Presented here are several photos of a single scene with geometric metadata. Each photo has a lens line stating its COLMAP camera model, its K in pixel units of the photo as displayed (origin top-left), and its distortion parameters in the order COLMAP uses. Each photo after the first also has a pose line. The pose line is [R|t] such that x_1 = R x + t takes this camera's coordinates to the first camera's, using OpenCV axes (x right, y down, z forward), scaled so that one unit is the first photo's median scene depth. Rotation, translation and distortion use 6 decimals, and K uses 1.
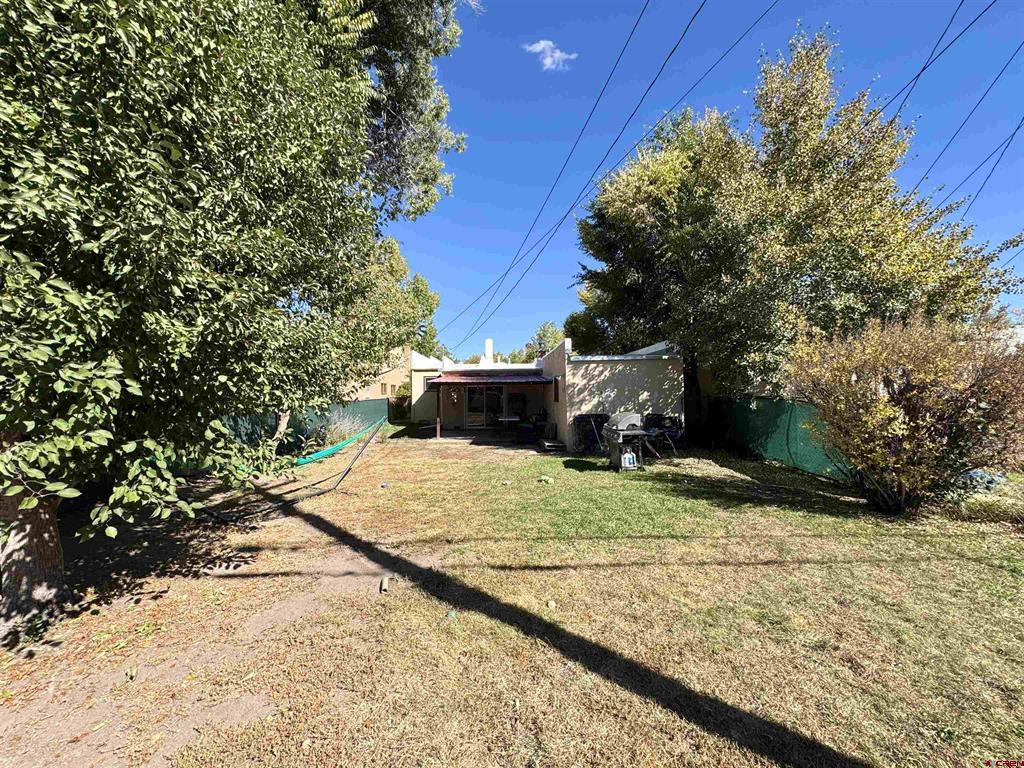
lens RADIAL K [[410.8, 0, 512.0], [0, 410.8, 384.0], [0, 0, 1]] dist [-0.000790, -0.000193]
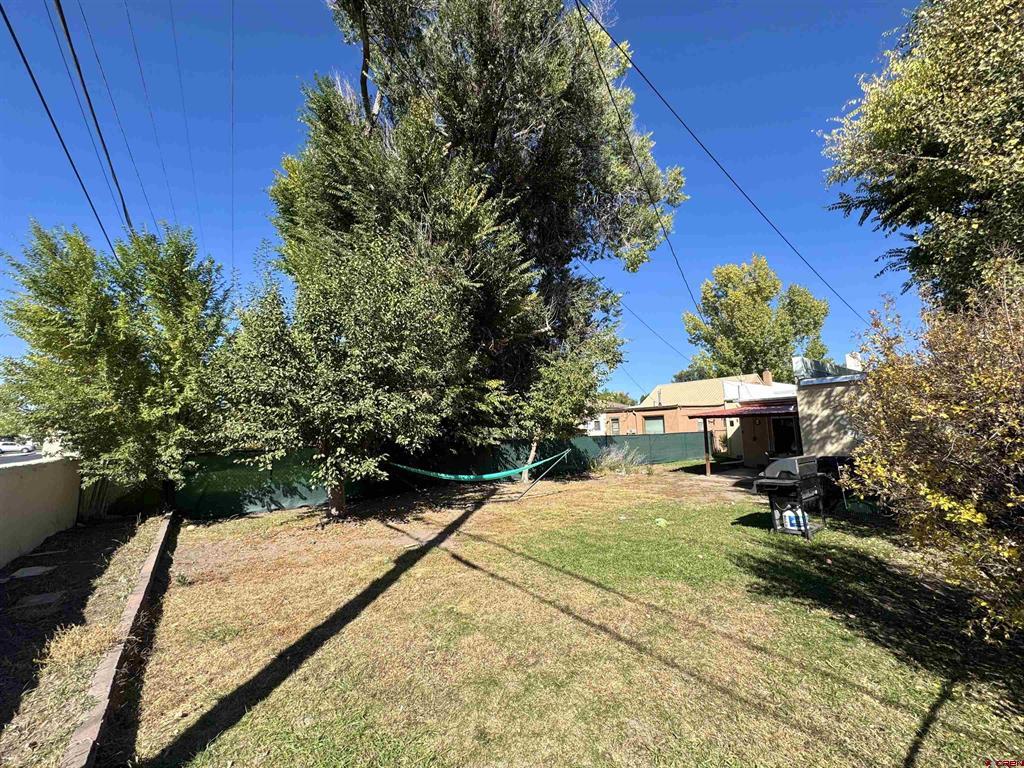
lens RADIAL K [[410.8, 0, 512.0], [0, 410.8, 384.0], [0, 0, 1]] dist [-0.000790, -0.000193]
pose [[0.565906, -0.095687, -0.818898, 0.466568], [0.034701, 0.995127, -0.092298, -0.007446], [0.823739, 0.023815, 0.566468, 0.113044]]
